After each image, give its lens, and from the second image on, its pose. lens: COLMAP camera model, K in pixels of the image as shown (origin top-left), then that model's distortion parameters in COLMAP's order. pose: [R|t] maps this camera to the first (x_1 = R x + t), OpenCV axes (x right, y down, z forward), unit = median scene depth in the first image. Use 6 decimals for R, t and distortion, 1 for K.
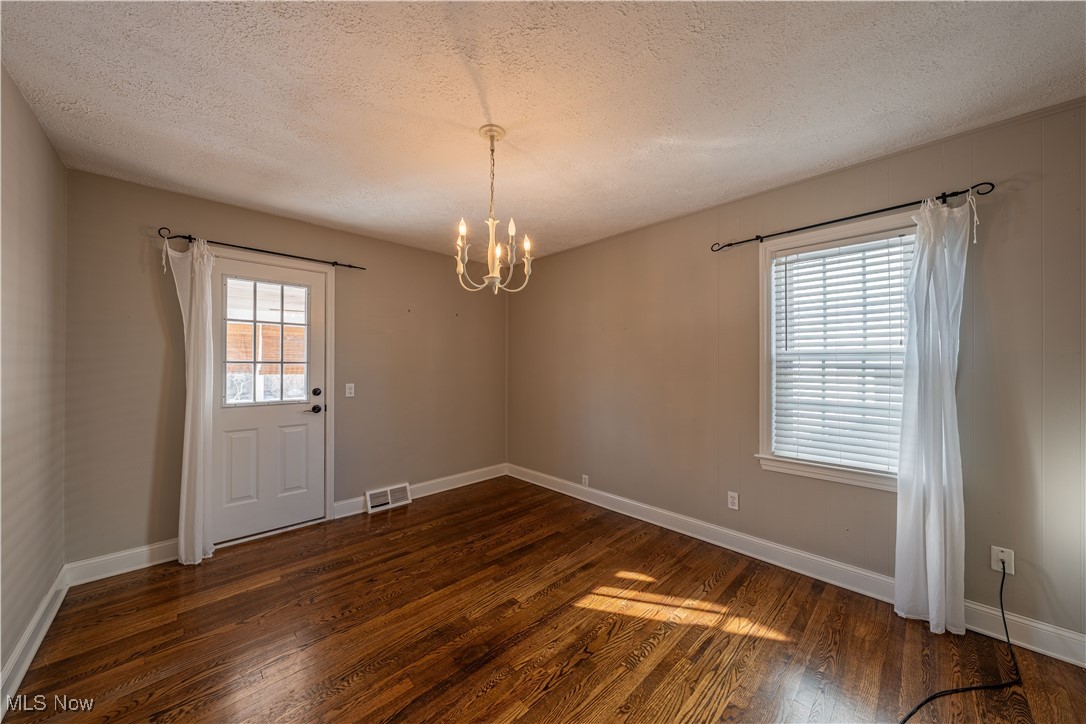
lens RADIAL K [[372.4, 0, 542.9], [0, 372.4, 364.4], [0, 0, 1]] dist [-0.001182, -0.000050]
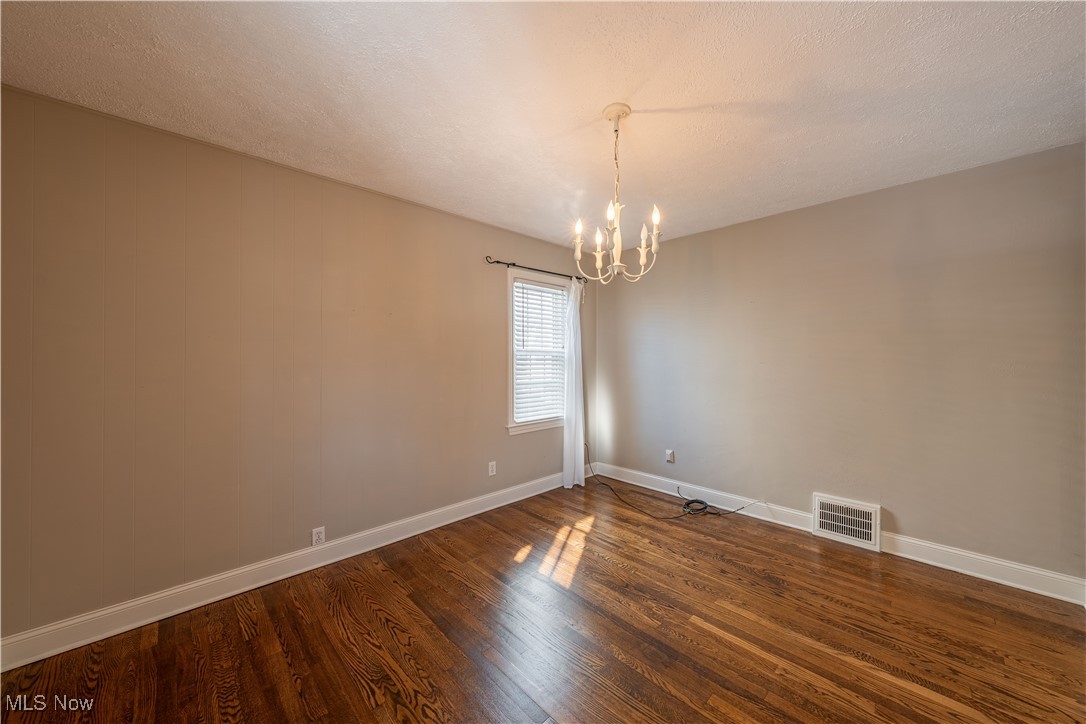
lens RADIAL K [[397.9, 0, 532.3], [0, 397.9, 357.6], [0, 0, 1]] dist [0.000293, 0.000008]
pose [[0.011200, -0.006017, 0.999919, -0.803137], [-0.001560, 0.999981, 0.006035, -0.010692], [-0.999936, -0.001627, 0.011191, 0.847565]]
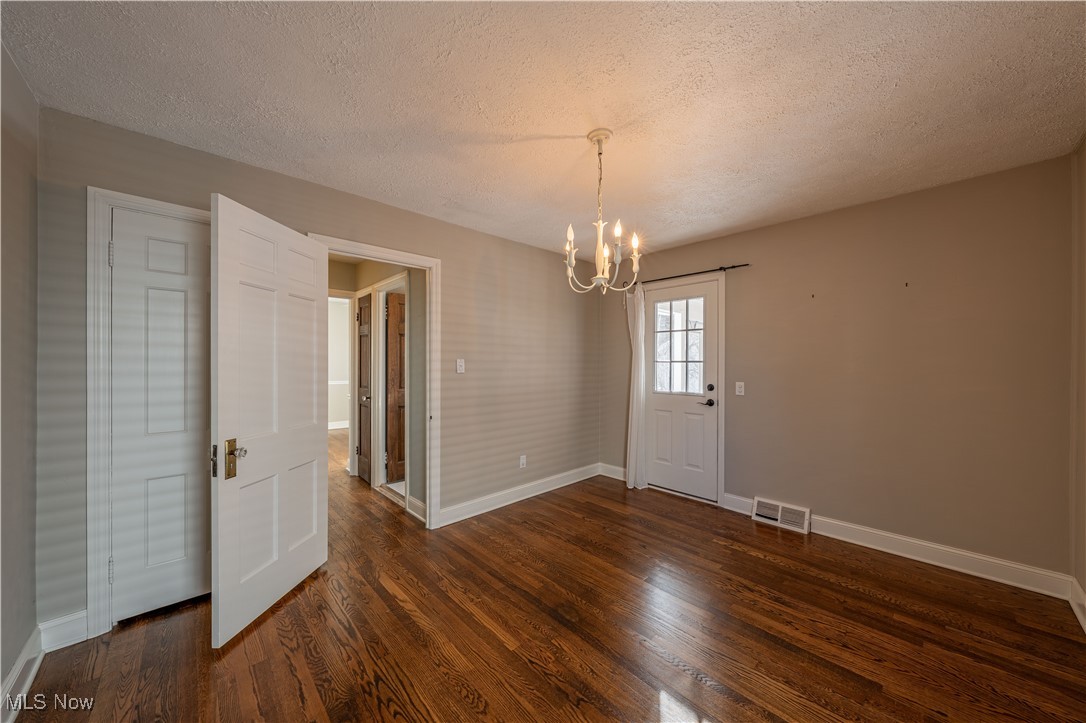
lens RADIAL K [[372.4, 0, 542.9], [0, 372.4, 363.9], [0, 0, 1]] dist [-0.001182, -0.000050]
pose [[-0.002363, 0.003798, -0.999990, 0.629009], [0.002370, 0.999990, 0.003793, -0.004120], [0.999994, -0.002361, -0.002372, 0.596537]]
